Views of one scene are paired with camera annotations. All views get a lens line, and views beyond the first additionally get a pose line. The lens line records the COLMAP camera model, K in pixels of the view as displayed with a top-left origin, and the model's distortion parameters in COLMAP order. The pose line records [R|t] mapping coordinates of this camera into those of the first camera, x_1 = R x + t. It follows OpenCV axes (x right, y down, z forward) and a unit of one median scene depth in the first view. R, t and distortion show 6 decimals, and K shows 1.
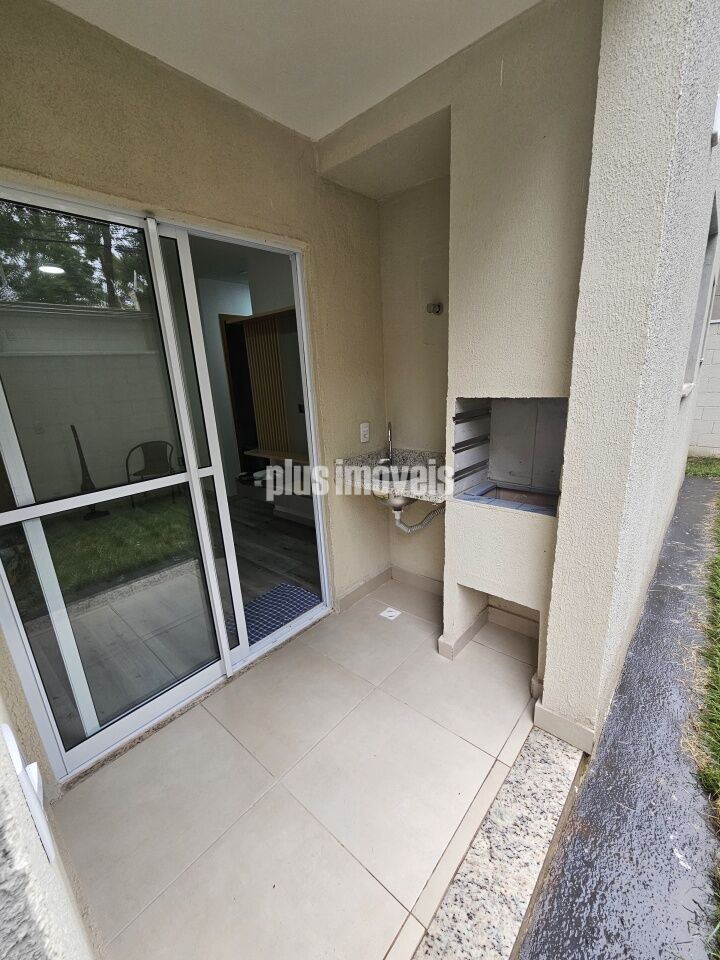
lens RADIAL K [[391.9, 0, 360.5], [0, 391.9, 482.8], [0, 0, 1]] dist [-0.000013, 0.000000]
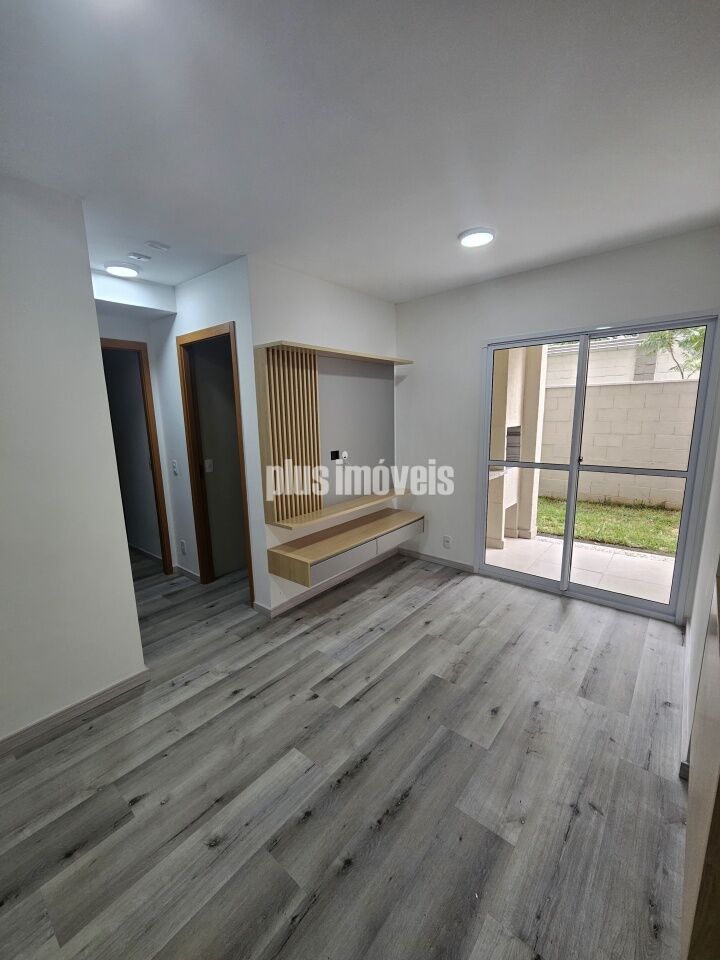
lens RADIAL K [[391.9, 0, 360.7], [0, 391.9, 482.4], [0, 0, 1]] dist [-0.000013, 0.000000]
pose [[-0.024985, -0.126243, 0.991685, -1.132603], [0.285122, 0.949892, 0.128106, -0.242529], [-0.958165, 0.285952, 0.012262, 0.998153]]
